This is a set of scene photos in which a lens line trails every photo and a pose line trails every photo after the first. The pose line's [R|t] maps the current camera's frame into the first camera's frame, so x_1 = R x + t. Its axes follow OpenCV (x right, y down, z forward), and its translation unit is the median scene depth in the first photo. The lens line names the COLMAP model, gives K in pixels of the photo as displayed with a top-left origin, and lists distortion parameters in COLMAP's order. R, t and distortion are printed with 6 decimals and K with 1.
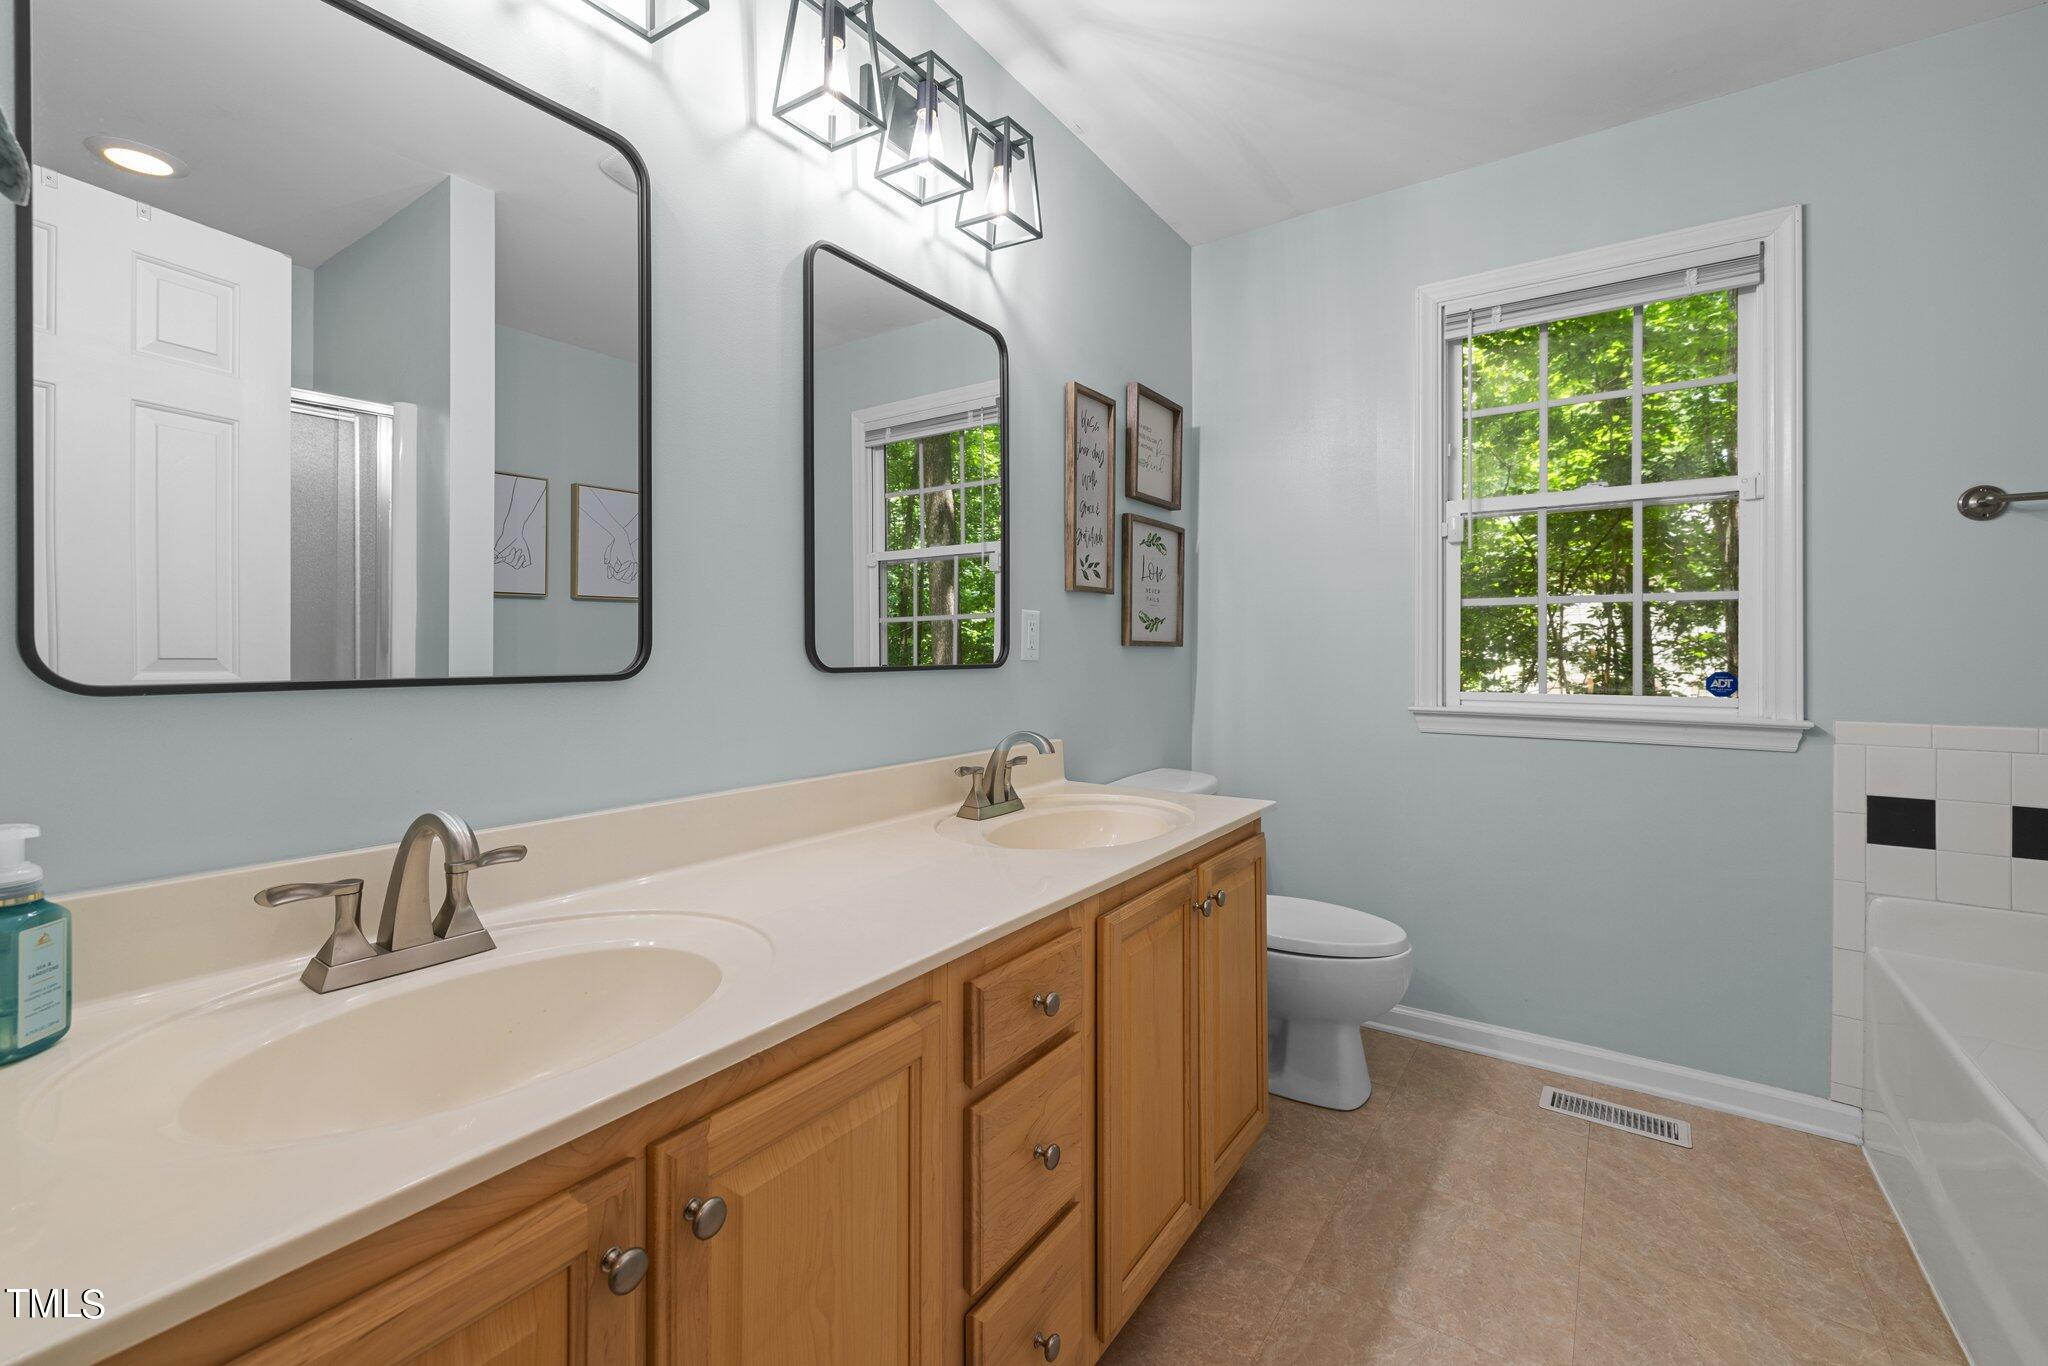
lens RADIAL K [[865.9, 0, 1011.6], [0, 865.9, 662.8], [0, 0, 1]] dist [-0.000760, 0.000041]
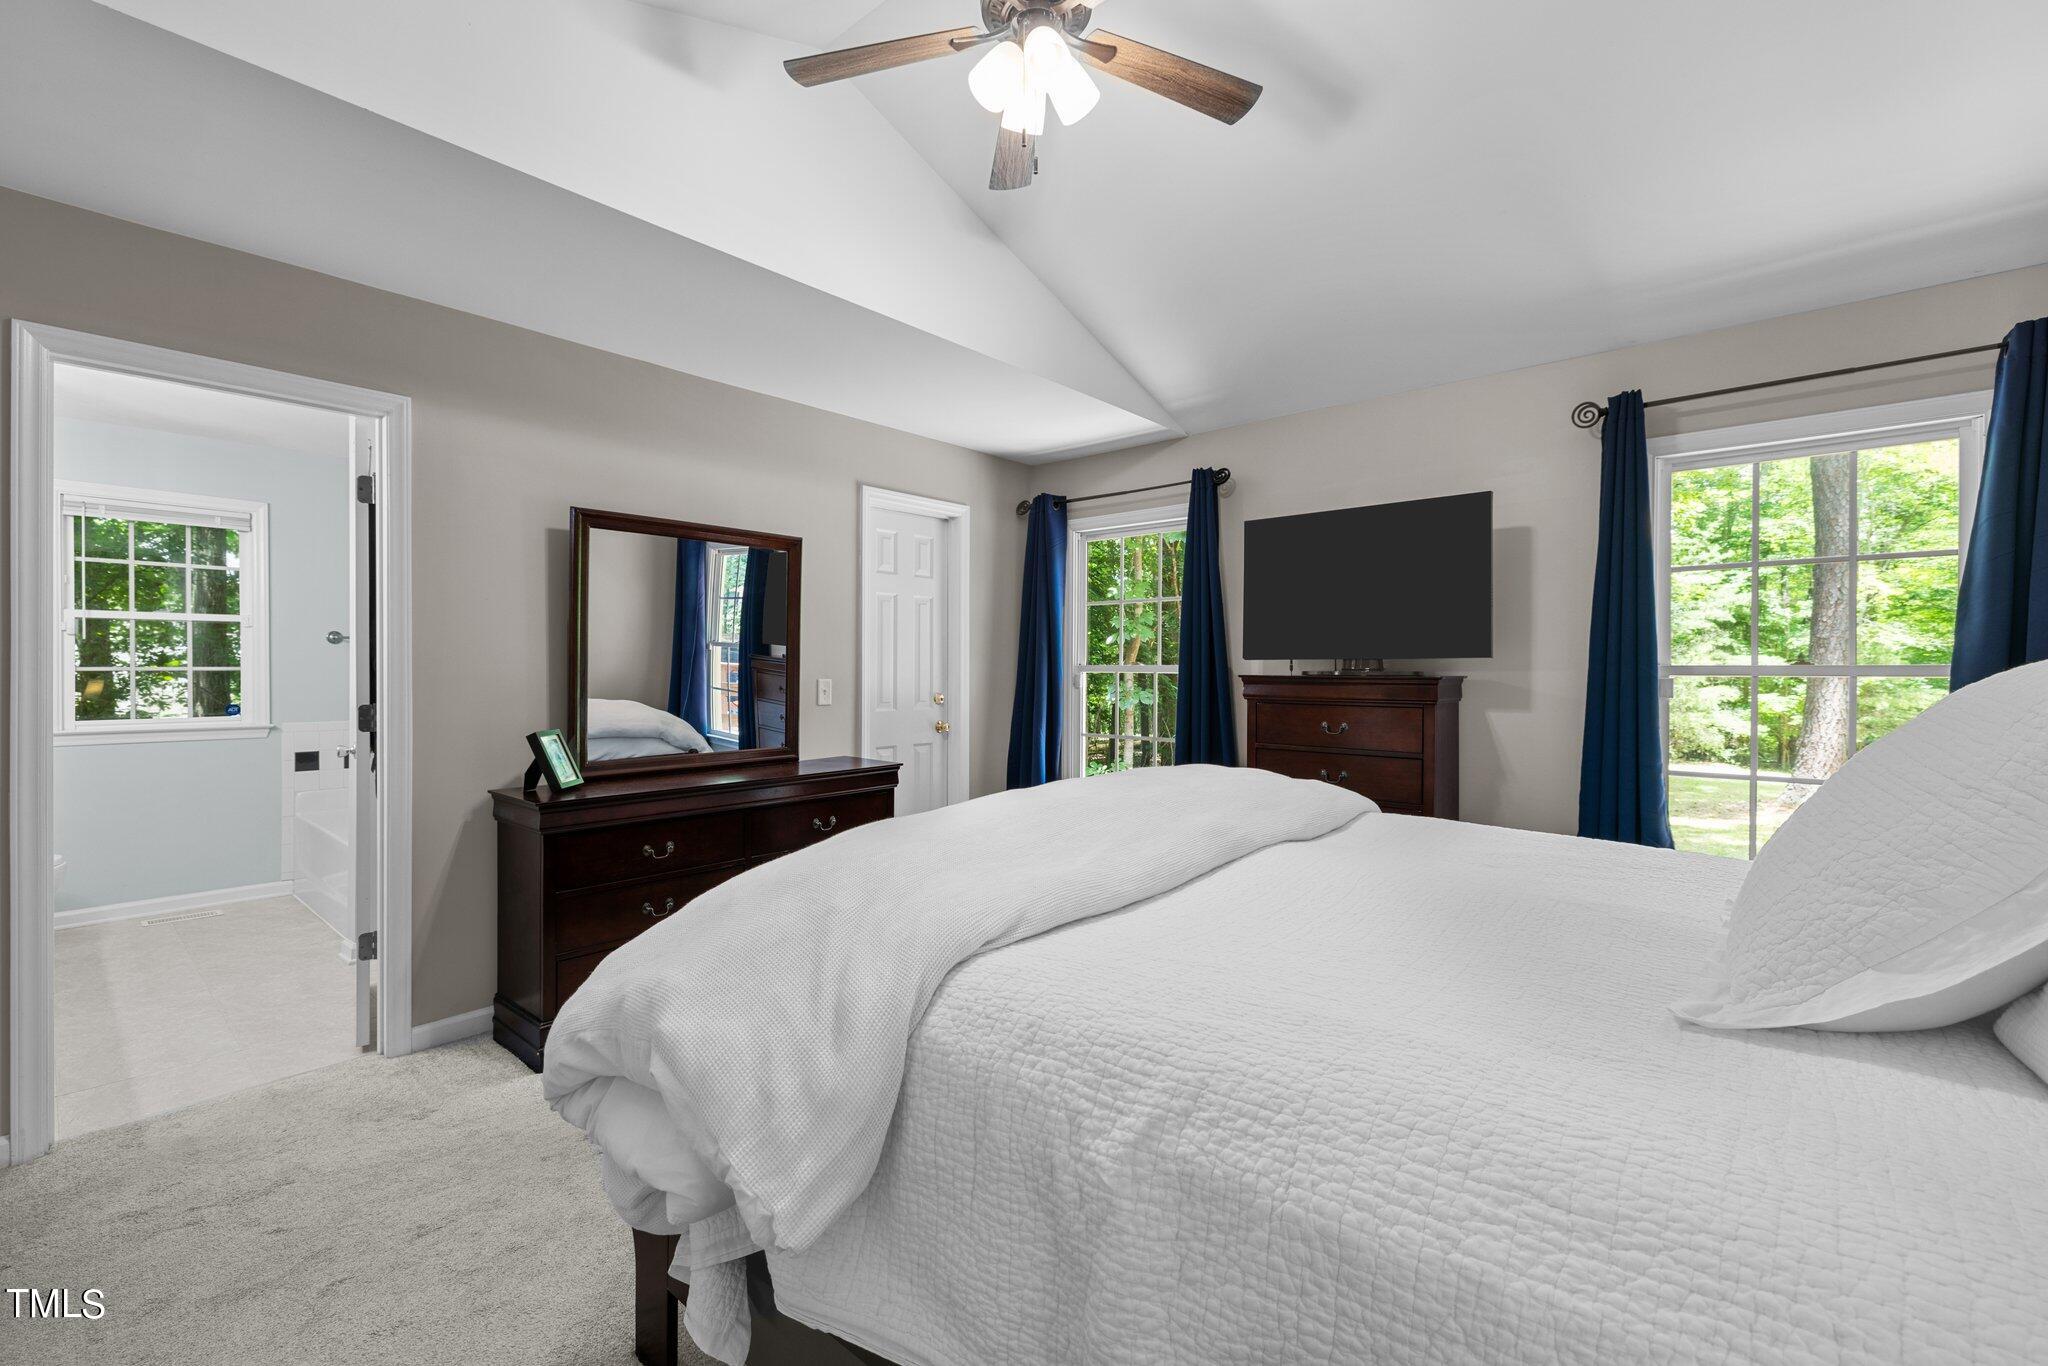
lens RADIAL K [[852.4, 0, 1020.5], [0, 852.4, 674.4], [0, 0, 1]] dist [0.001032, 0.000436]
pose [[0.090554, -0.002262, 0.995889, -1.206617], [0.000158, 0.999997, 0.002257, -0.072920], [-0.995892, -0.000047, 0.090554, -1.241181]]
